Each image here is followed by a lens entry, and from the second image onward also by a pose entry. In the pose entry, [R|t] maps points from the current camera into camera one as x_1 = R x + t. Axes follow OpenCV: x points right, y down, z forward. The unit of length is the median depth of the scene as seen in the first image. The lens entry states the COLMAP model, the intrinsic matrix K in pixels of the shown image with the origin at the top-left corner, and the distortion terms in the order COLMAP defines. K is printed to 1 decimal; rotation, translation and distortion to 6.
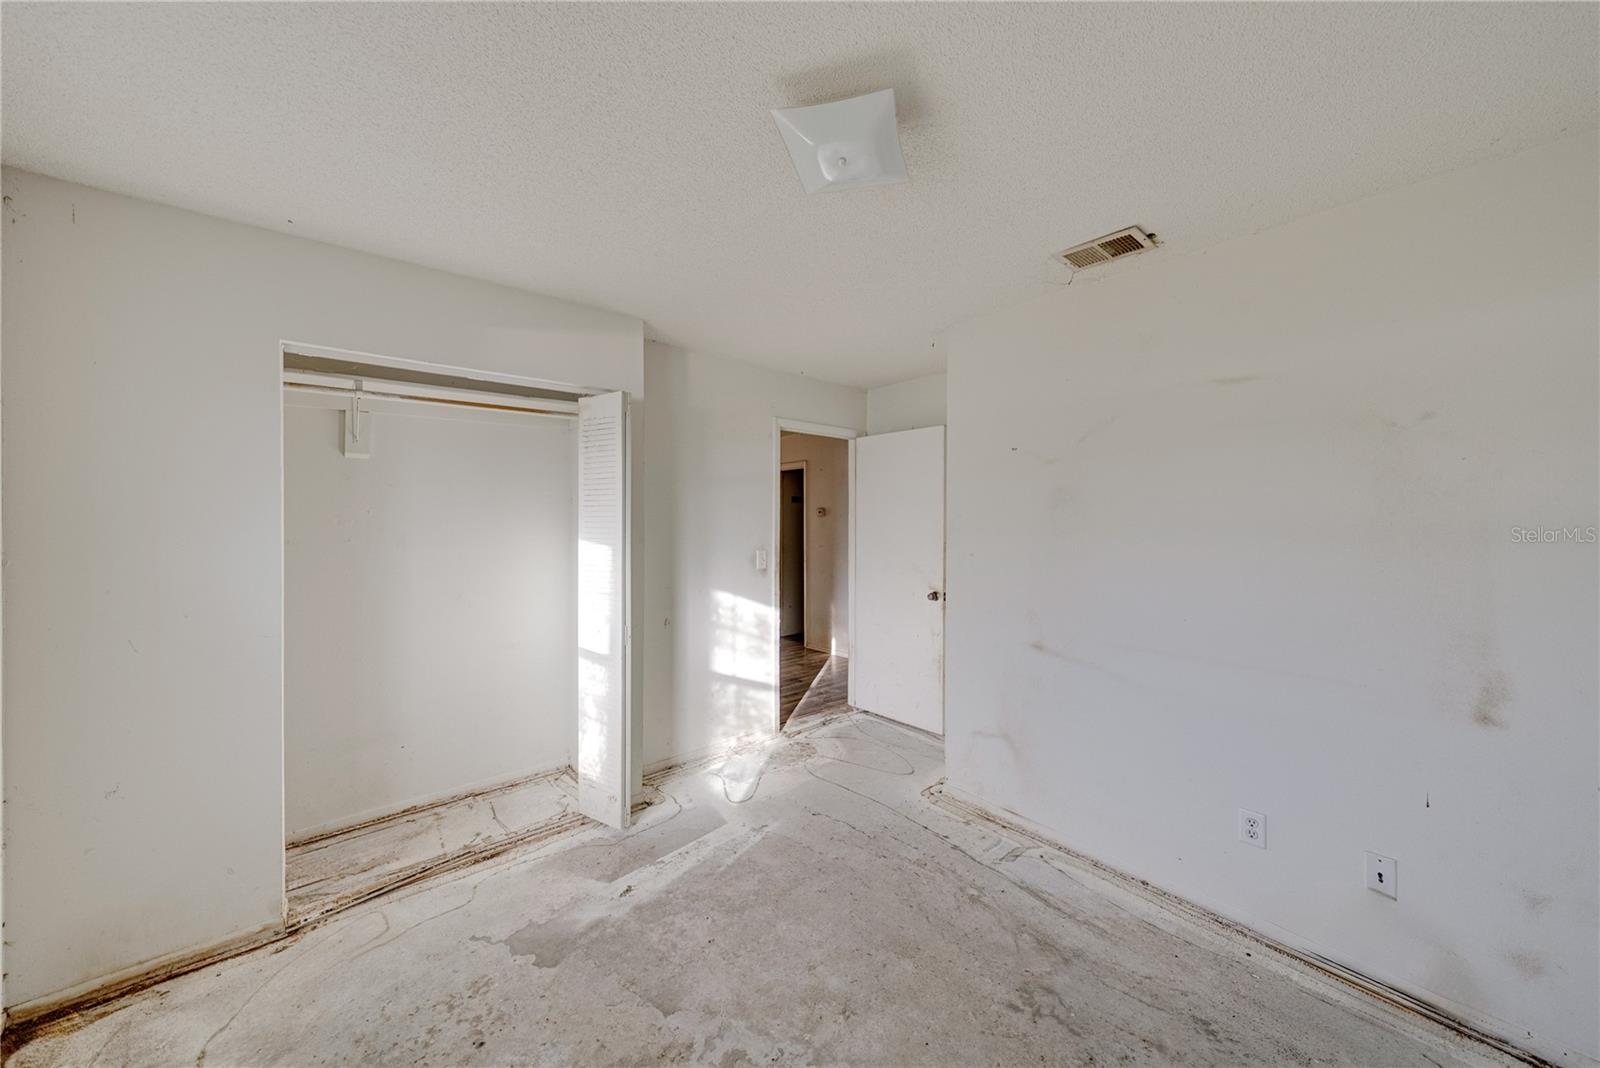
lens RADIAL K [[566.8, 0, 795.6], [0, 566.8, 521.4], [0, 0, 1]] dist [-0.000191, -0.000052]
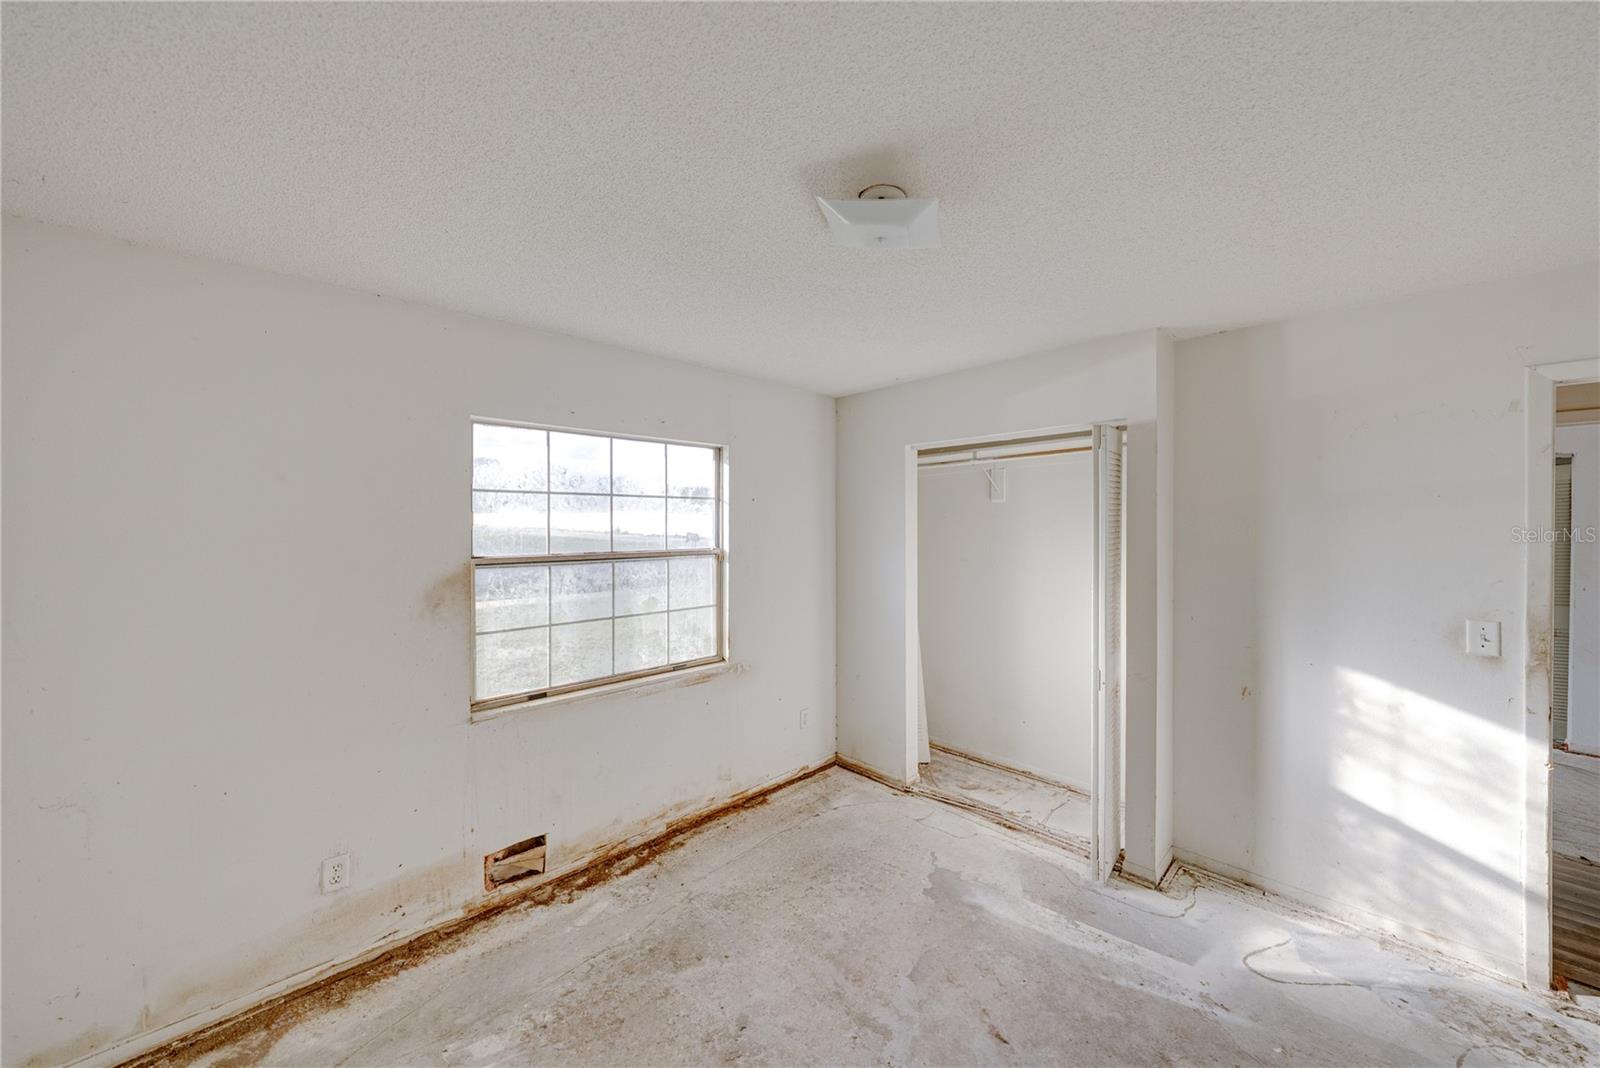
lens RADIAL K [[569.2, 0, 808.4], [0, 569.2, 518.6], [0, 0, 1]] dist [-0.002210, 0.000196]
pose [[0.079481, -0.009707, -0.996789, 0.525467], [-0.002024, 0.999949, -0.009899, -0.049788], [0.996834, 0.002804, 0.079457, 0.372476]]
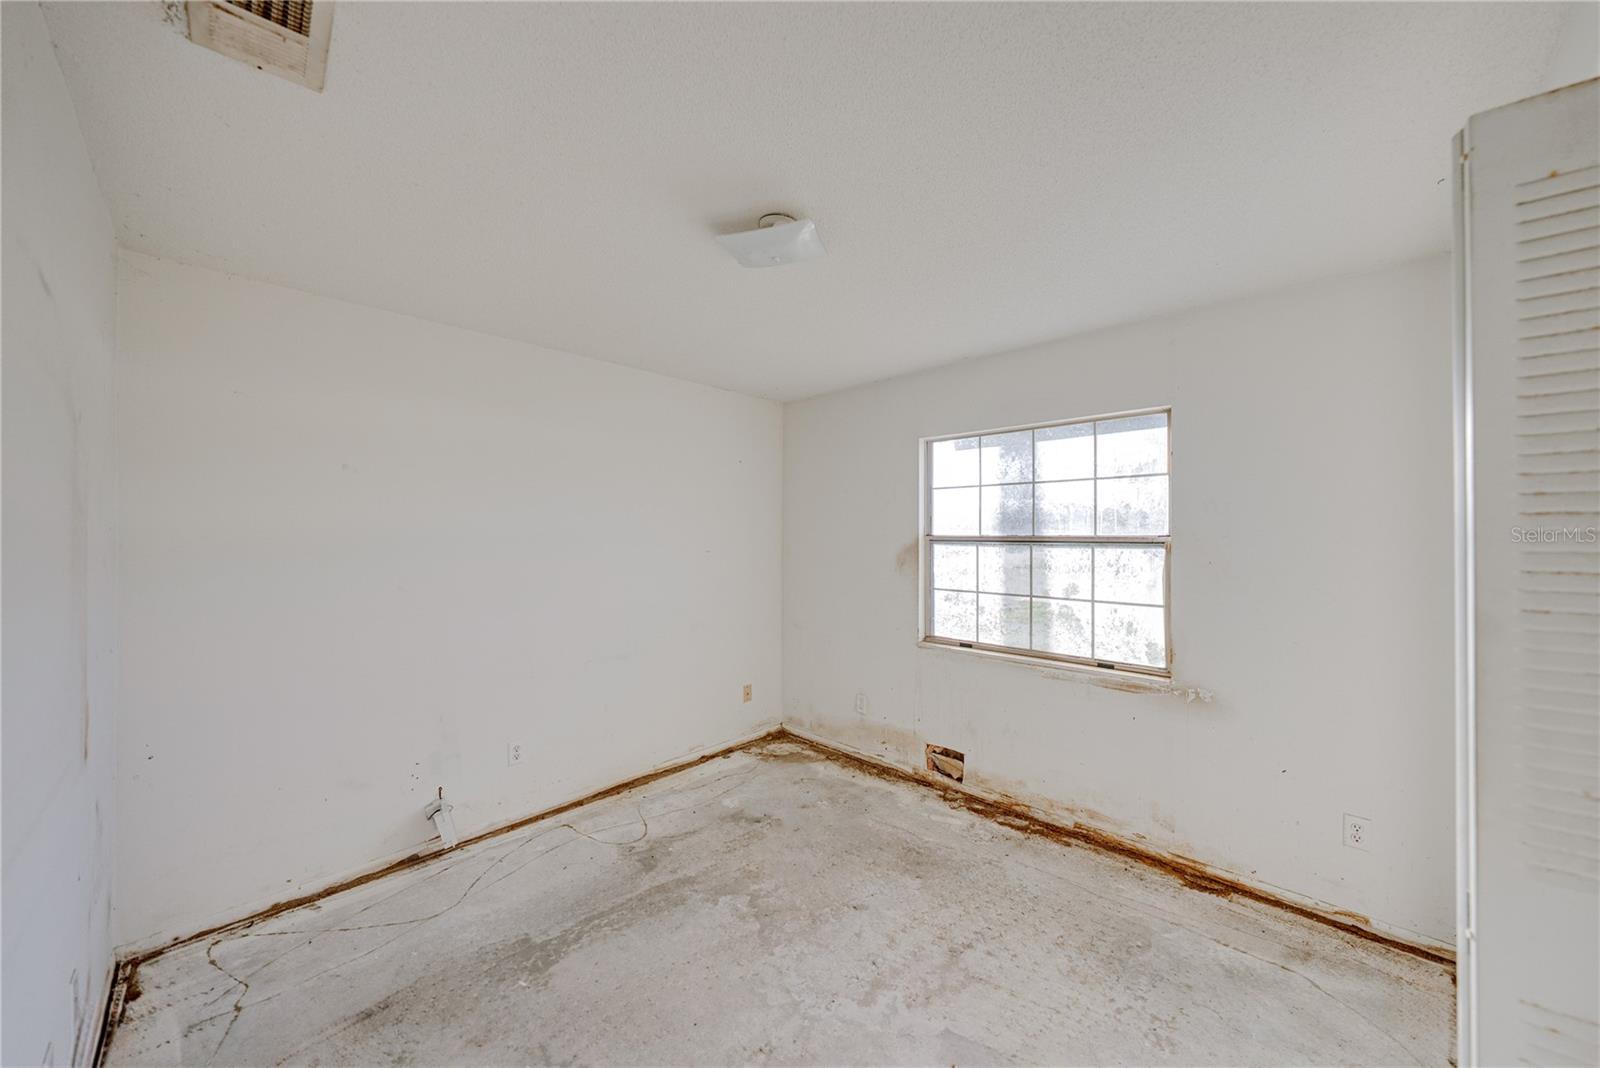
lens RADIAL K [[569.2, 0, 808.4], [0, 569.2, 518.6], [0, 0, 1]] dist [-0.002210, 0.000196]
pose [[-0.992501, 0.000122, -0.122237, 0.076650], [0.002754, 0.999768, -0.021365, -0.011505], [0.122206, -0.021541, -0.992271, 1.080594]]
